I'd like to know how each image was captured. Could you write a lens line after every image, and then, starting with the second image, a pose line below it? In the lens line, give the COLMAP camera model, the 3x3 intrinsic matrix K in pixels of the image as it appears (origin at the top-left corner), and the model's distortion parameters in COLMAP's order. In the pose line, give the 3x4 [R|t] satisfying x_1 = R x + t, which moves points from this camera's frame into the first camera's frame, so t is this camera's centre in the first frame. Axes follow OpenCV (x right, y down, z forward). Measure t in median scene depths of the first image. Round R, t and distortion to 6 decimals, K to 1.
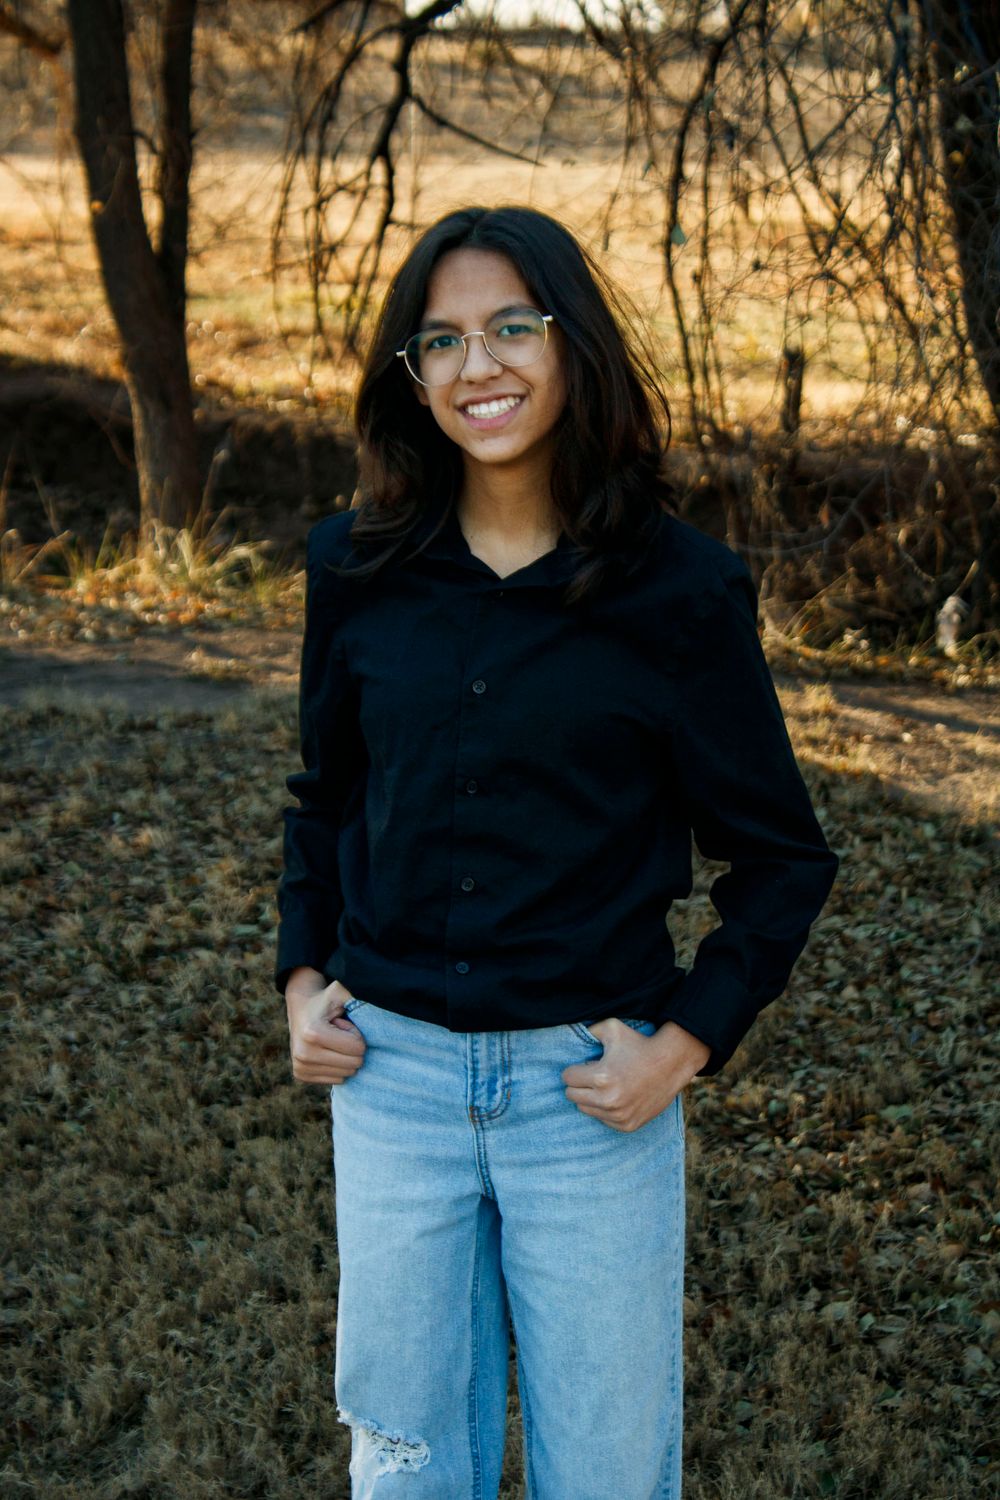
lens RADIAL K [[3652.6, 0, 501.7], [0, 3652.6, 760.4], [0, 0, 1]] dist [0.099873, 0.000000]
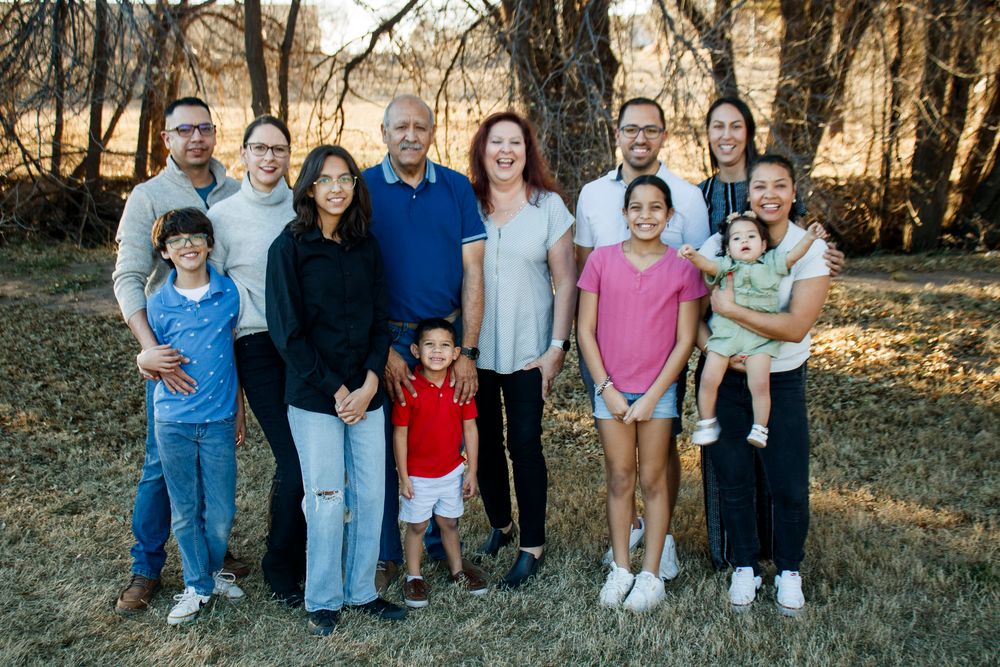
lens RADIAL K [[1295.5, 0, 499.5], [0, 1295.5, 332.8], [0, 0, 1]] dist [-0.064402, 0.000000]
pose [[0.993586, -0.046739, 0.102965, -0.044186], [0.044836, 0.998779, 0.020718, 0.019250], [-0.103808, -0.015968, 0.994469, -0.236082]]
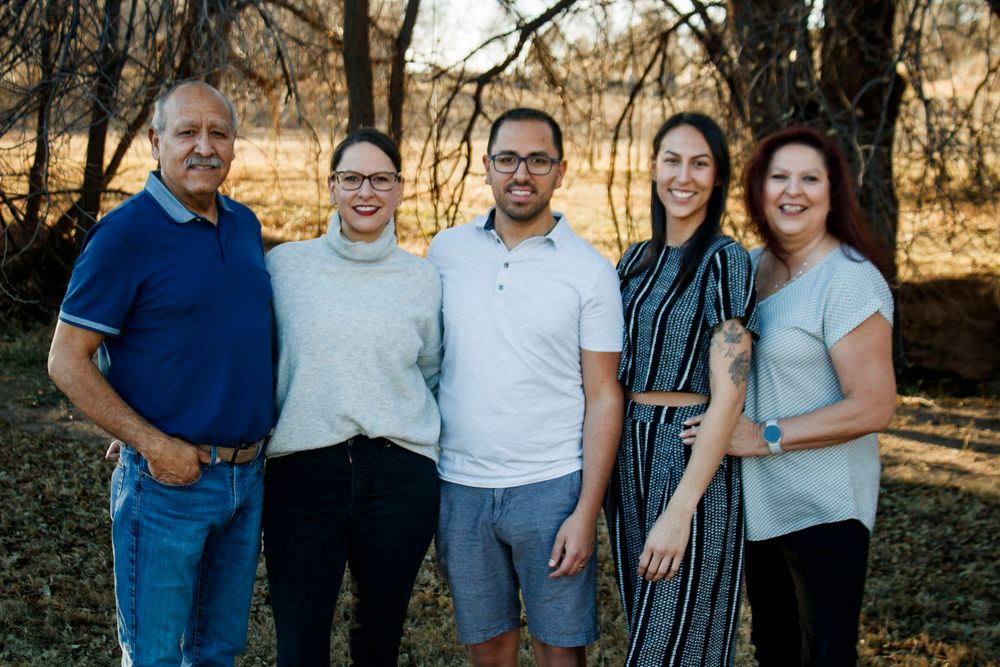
lens RADIAL K [[1856.9, 0, 495.7], [0, 1856.9, 330.7], [0, 0, 1]] dist [0.012047, 0.000000]
pose [[0.999570, 0.000775, 0.029306, -0.103906], [0.000950, 0.998270, -0.058796, 0.006708], [-0.029301, 0.058798, 0.997840, -0.080784]]
